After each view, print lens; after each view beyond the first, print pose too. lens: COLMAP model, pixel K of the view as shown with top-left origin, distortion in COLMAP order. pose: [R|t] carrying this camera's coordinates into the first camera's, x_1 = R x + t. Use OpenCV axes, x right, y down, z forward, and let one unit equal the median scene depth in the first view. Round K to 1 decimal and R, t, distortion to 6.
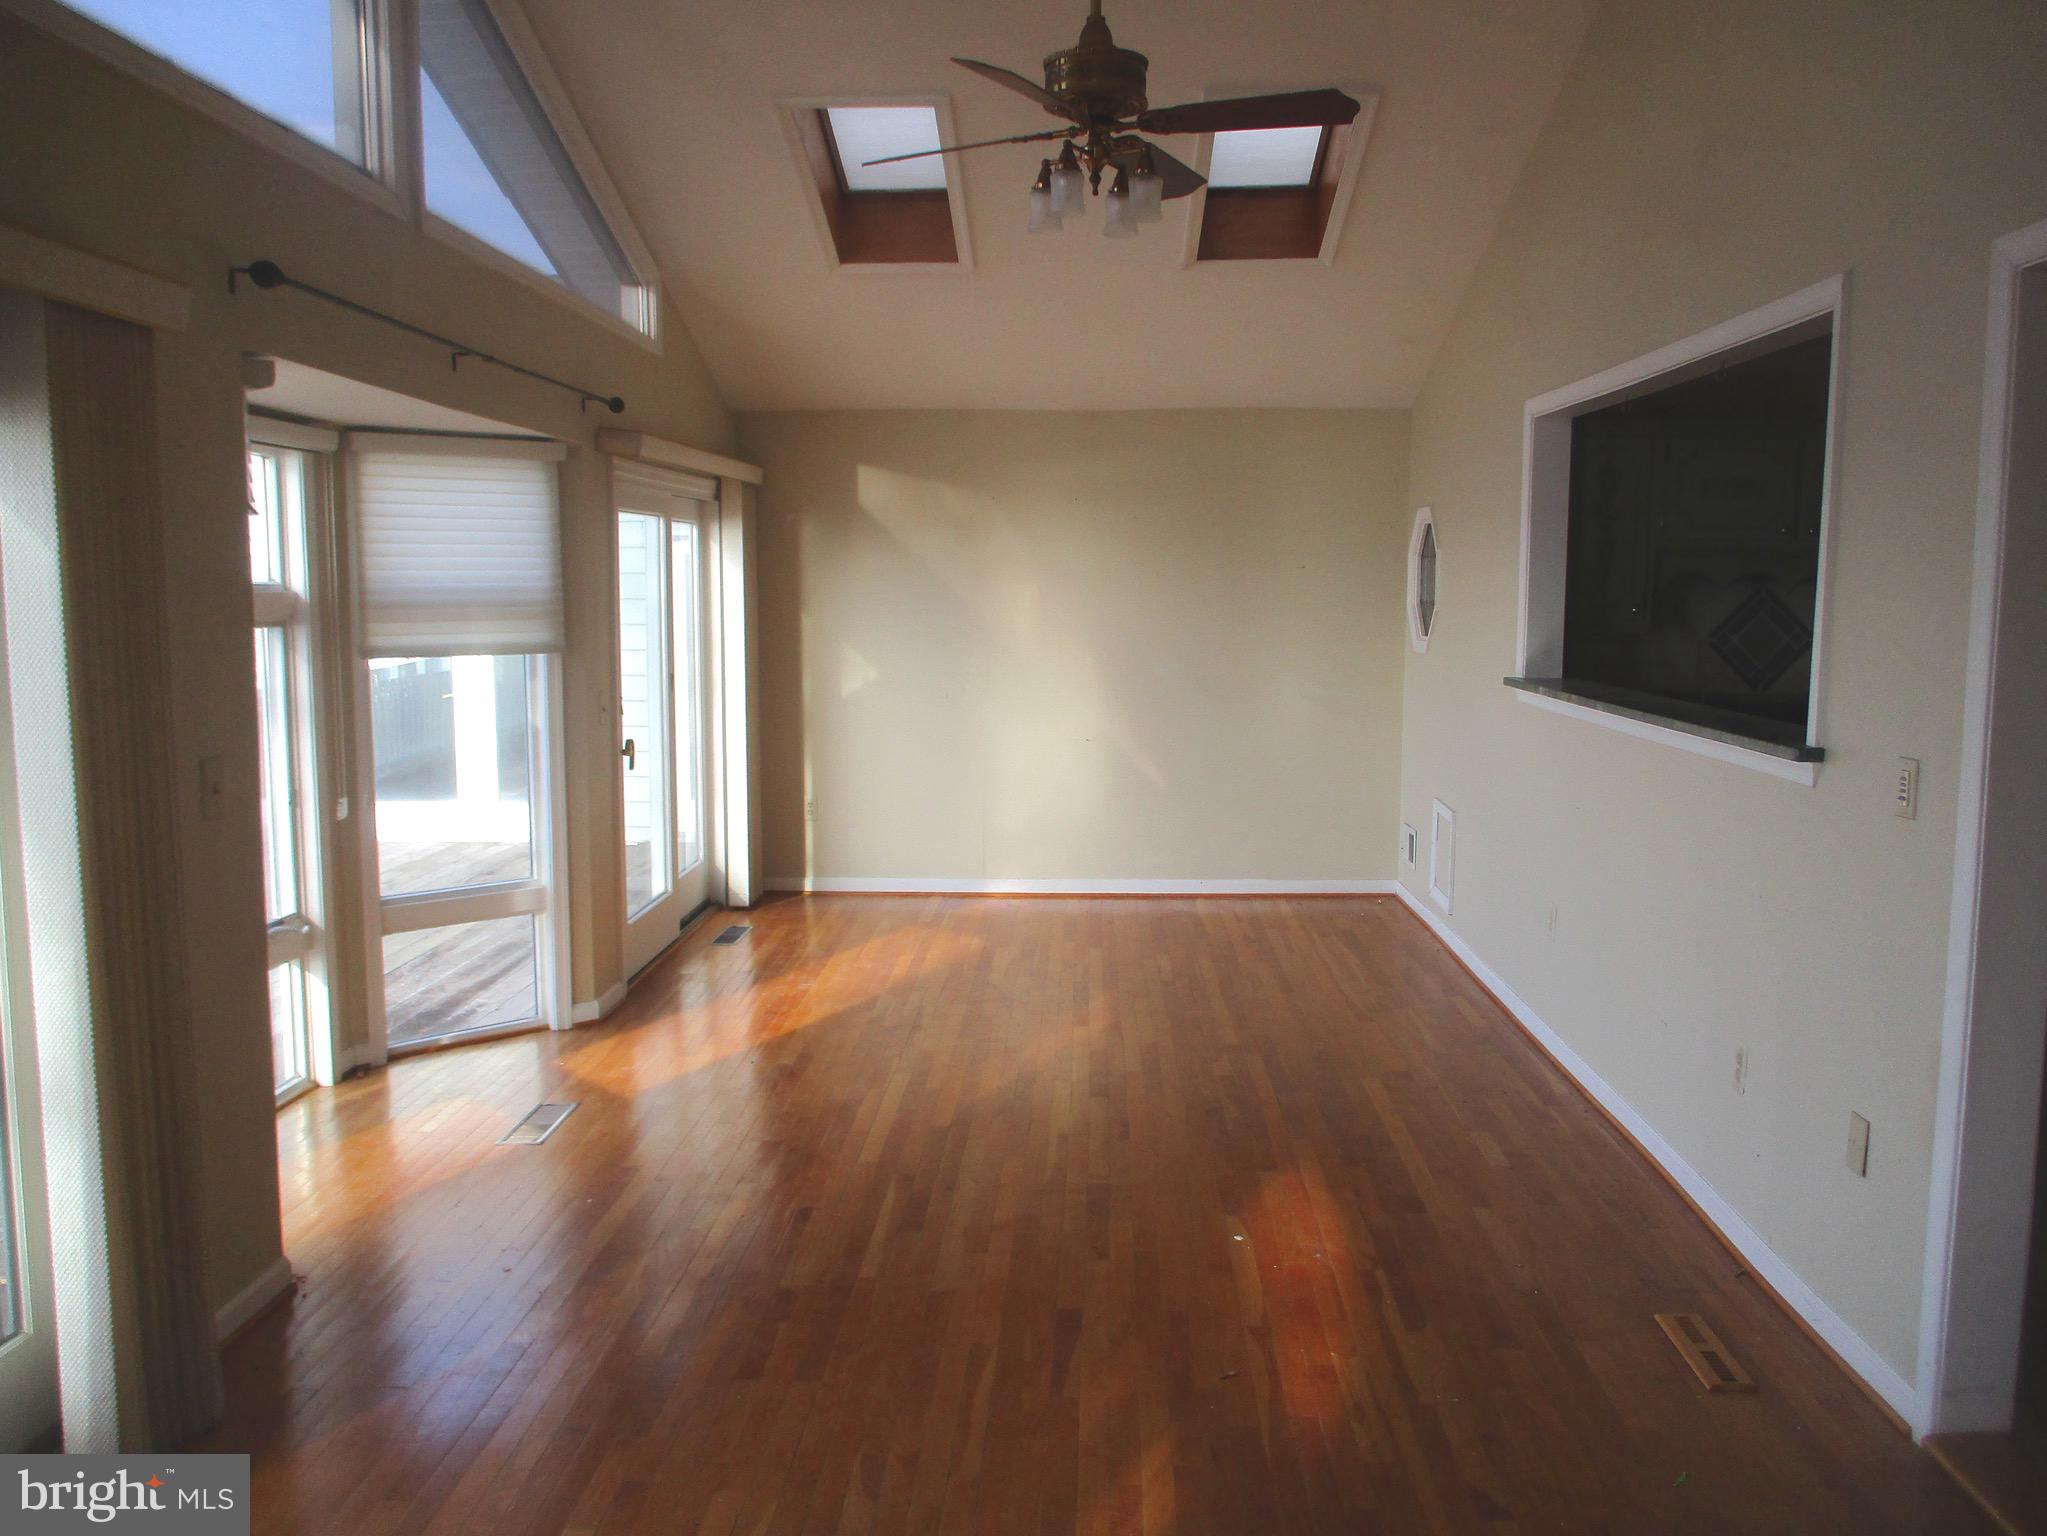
lens RADIAL K [[1657.7, 0, 1023.5], [0, 1657.7, 768.0], [0, 0, 1]] dist [-0.015935, -0.008866]
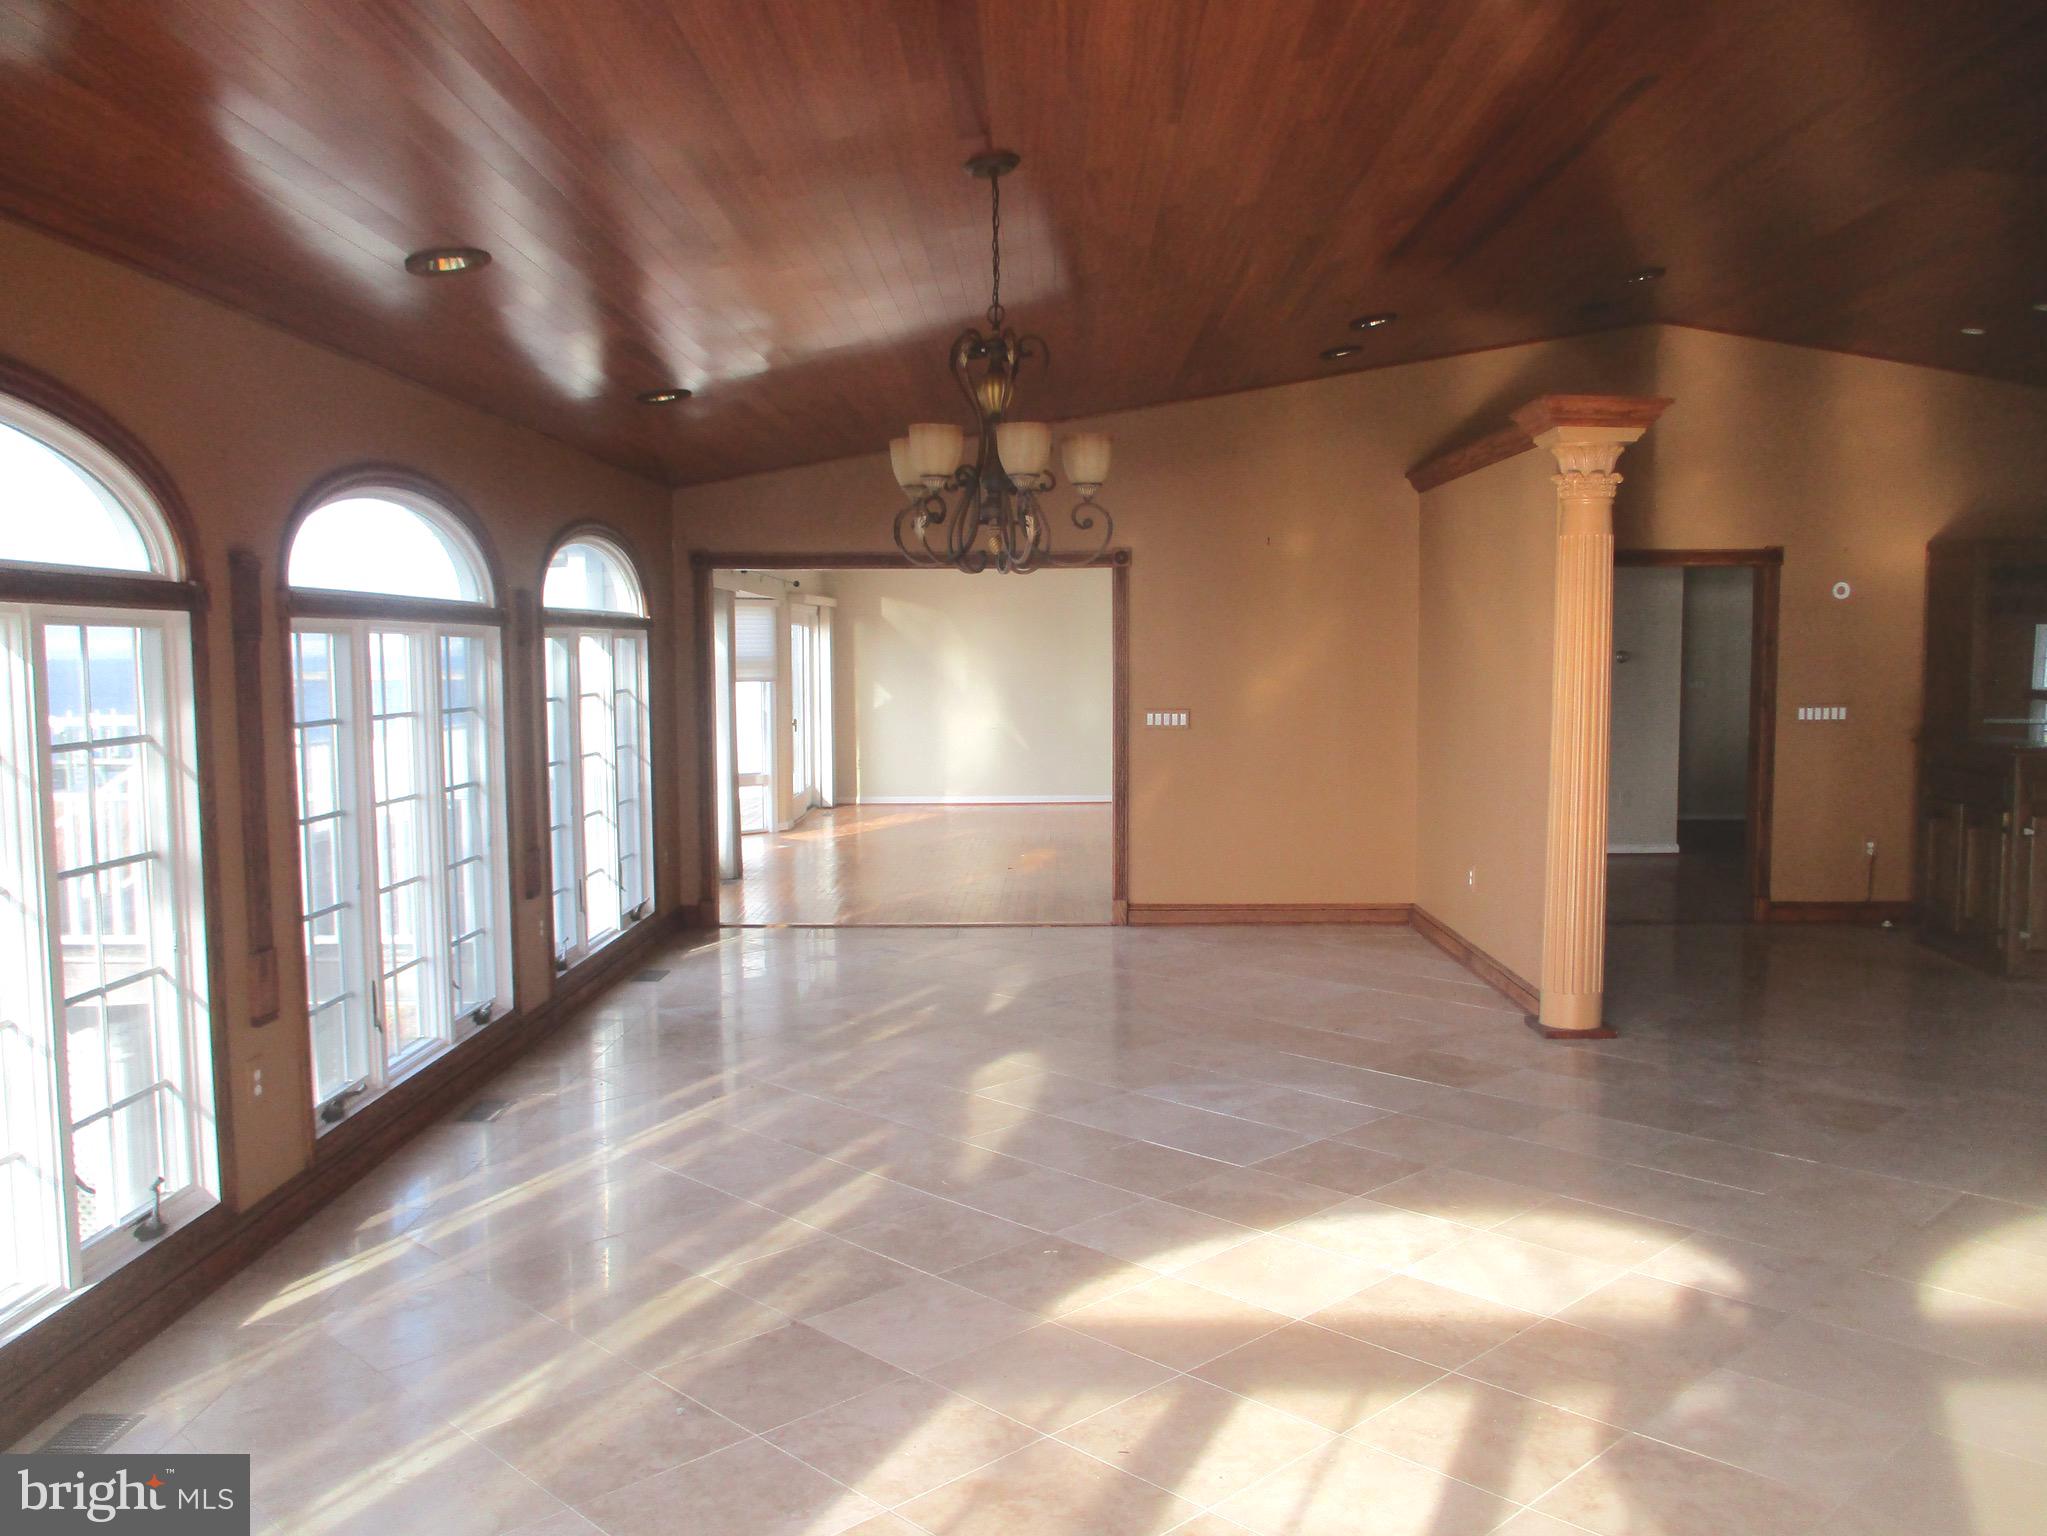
lens RADIAL K [[1646.4, 0, 1030.5], [0, 1646.4, 773.7], [0, 0, 1]] dist [-0.018749, -0.010636]
pose [[0.999480, -0.007994, 0.031247, 0.022340], [0.009395, 0.998945, -0.044944, 0.141915], [-0.030854, 0.045214, 0.998501, -1.137919]]
